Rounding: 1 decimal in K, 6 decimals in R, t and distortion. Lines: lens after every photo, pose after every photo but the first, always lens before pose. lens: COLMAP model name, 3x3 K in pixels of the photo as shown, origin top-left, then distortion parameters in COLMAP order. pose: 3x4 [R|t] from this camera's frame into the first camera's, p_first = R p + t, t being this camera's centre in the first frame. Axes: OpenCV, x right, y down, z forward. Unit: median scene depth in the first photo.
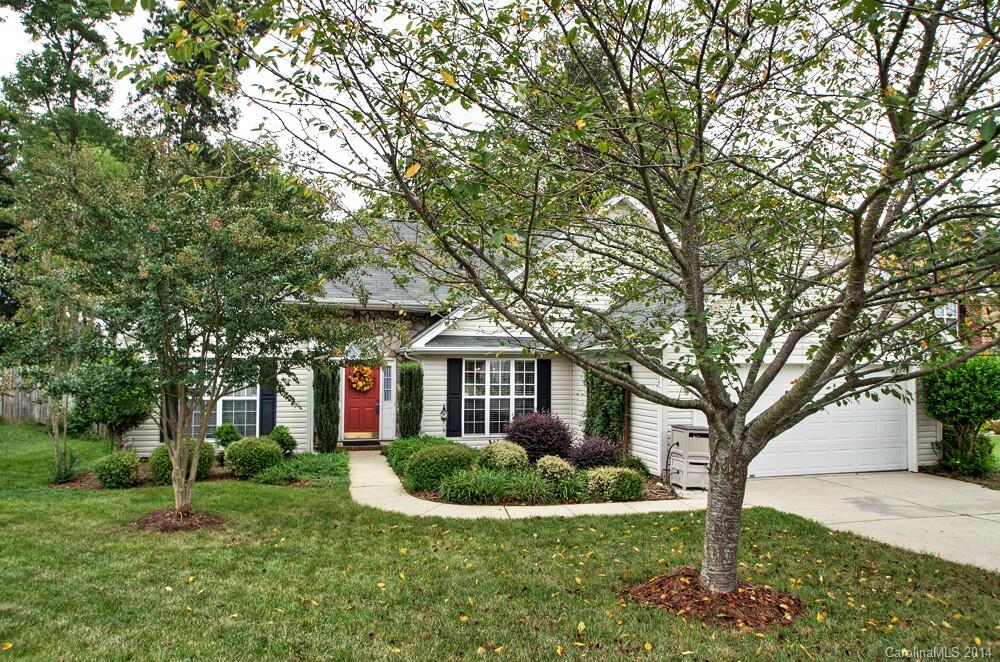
lens RADIAL K [[650.6, 0, 504.4], [0, 650.6, 330.2], [0, 0, 1]] dist [-0.022637, 0.005998]
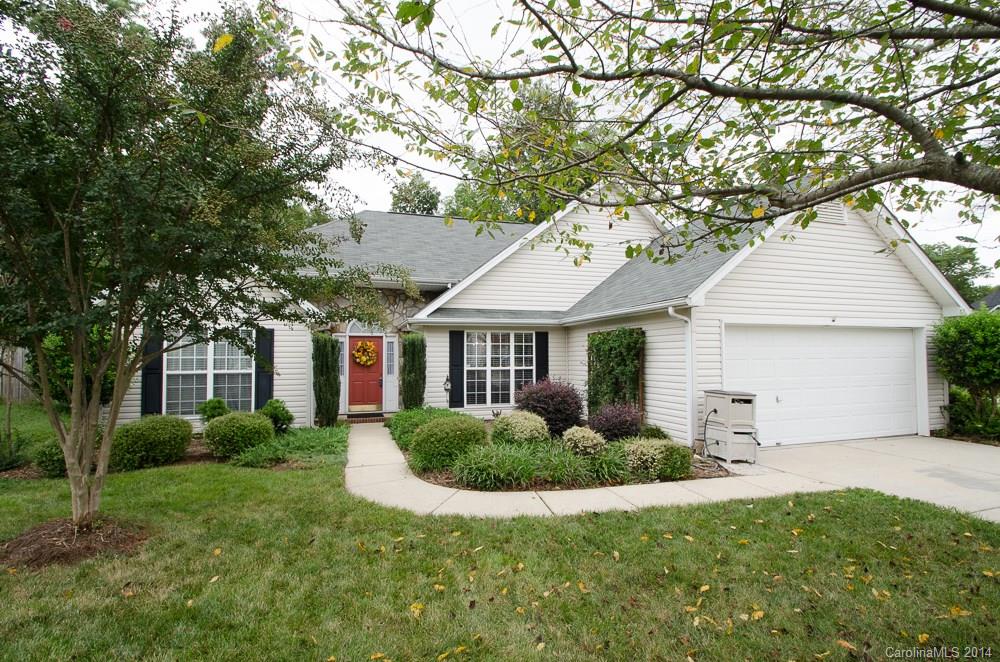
lens RADIAL K [[462.7, 0, 492.3], [0, 462.7, 334.5], [0, 0, 1]] dist [0.002232, -0.000588]
pose [[0.999280, -0.011159, 0.036253, -0.056158], [0.010954, 0.999923, 0.005868, 0.055374], [-0.036316, -0.005467, 0.999325, 0.331438]]
